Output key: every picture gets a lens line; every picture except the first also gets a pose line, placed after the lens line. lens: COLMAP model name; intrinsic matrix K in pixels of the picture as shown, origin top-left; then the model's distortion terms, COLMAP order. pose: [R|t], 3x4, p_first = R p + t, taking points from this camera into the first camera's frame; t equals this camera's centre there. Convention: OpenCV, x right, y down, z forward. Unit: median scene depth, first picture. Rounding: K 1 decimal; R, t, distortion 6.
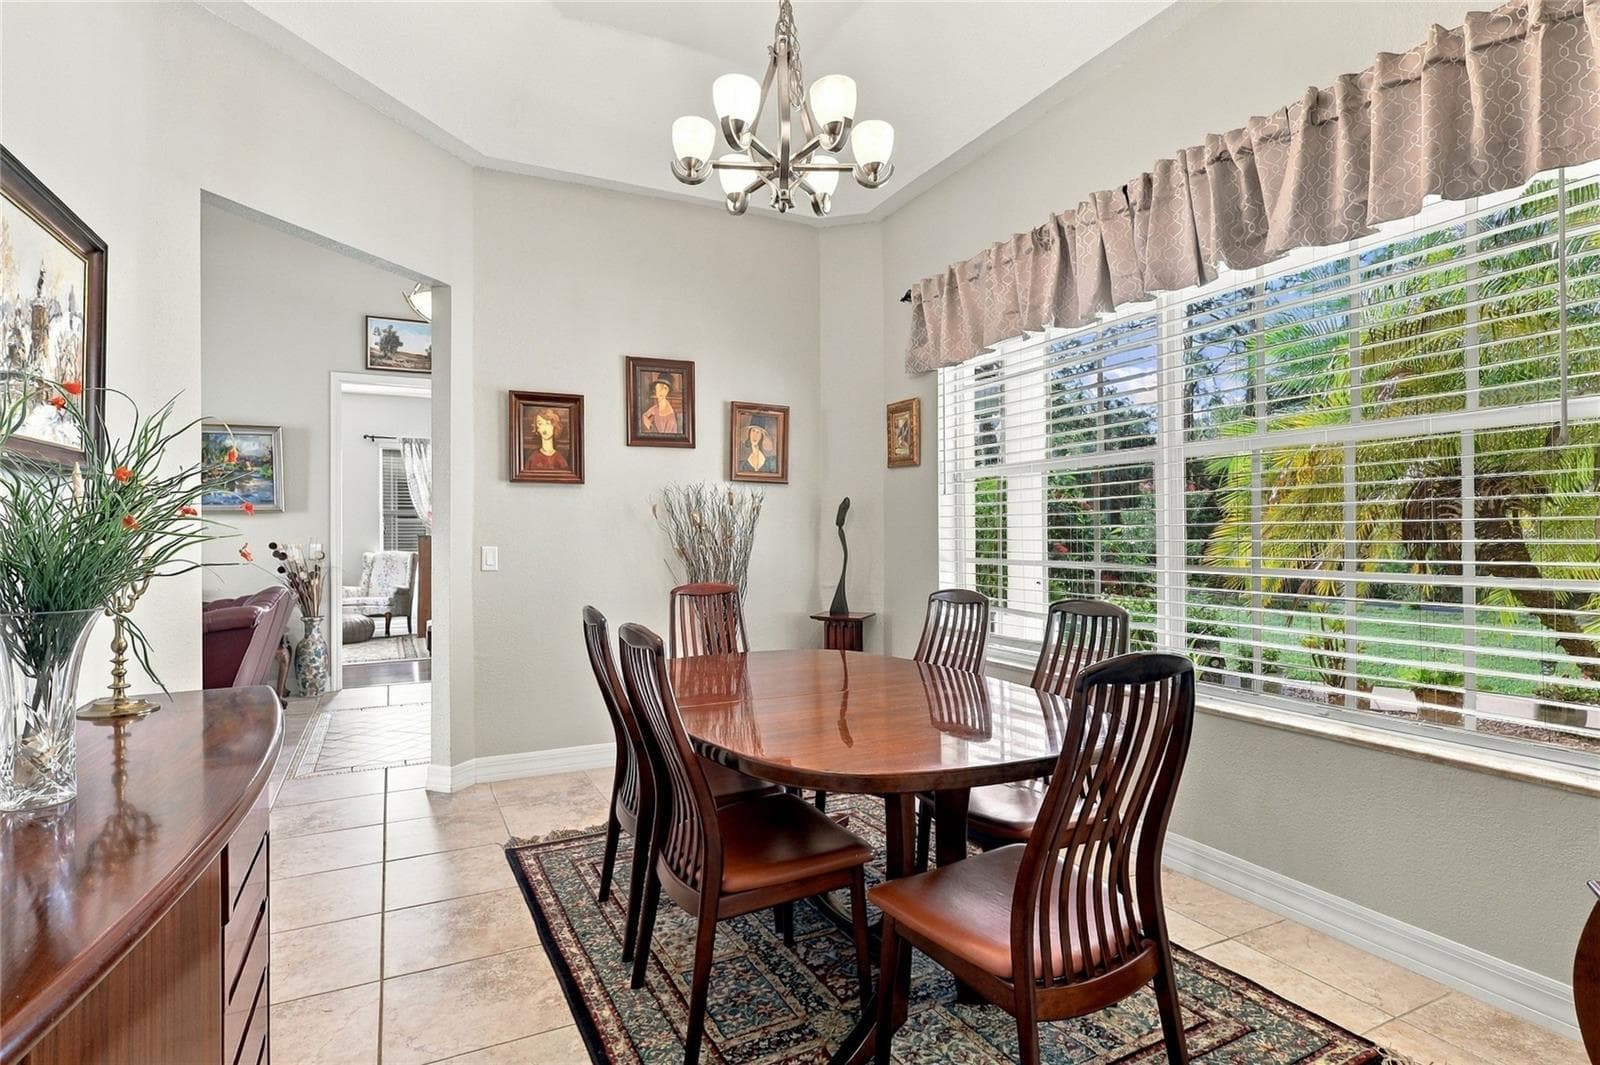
lens RADIAL K [[750.0, 0, 800.9], [0, 750.0, 529.1], [0, 0, 1]] dist [0.004689, 0.000663]
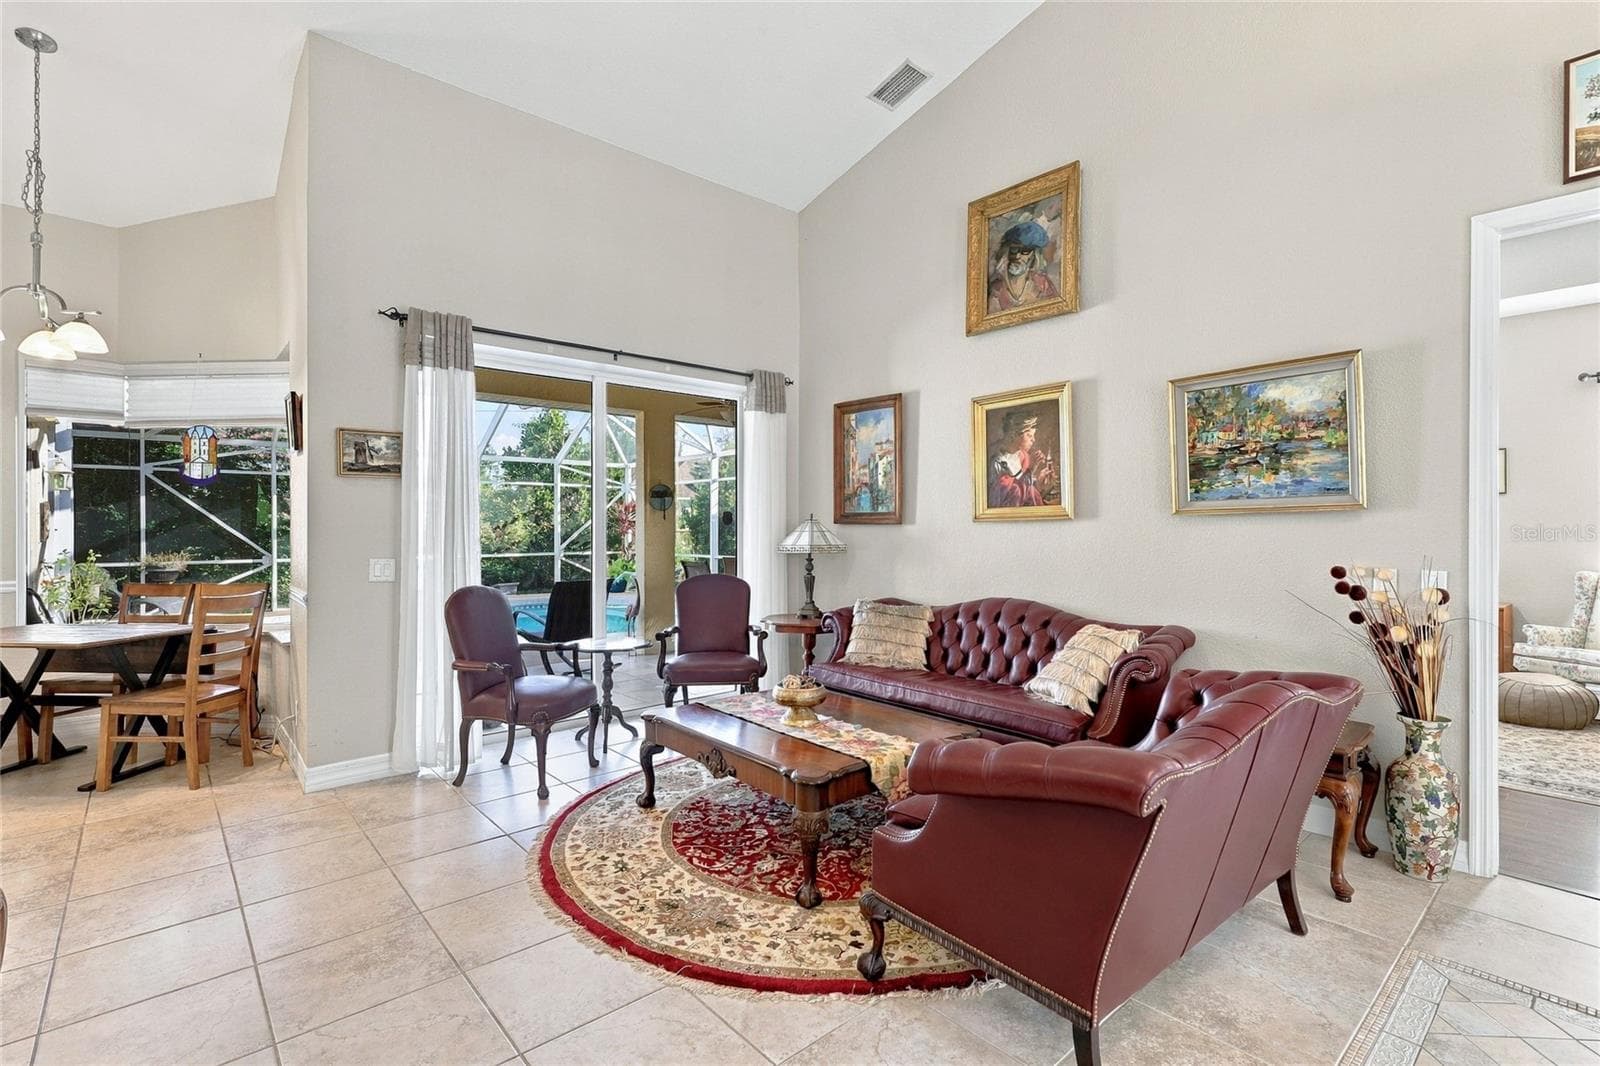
lens RADIAL K [[750.0, 0, 801.8], [0, 750.0, 527.8], [0, 0, 1]] dist [0.004689, 0.000663]
pose [[0.231433, 0.000922, -0.972850, -0.261384], [0.001586, 0.999998, 0.001325, -0.010519], [0.972849, -0.001850, 0.231431, 0.489011]]
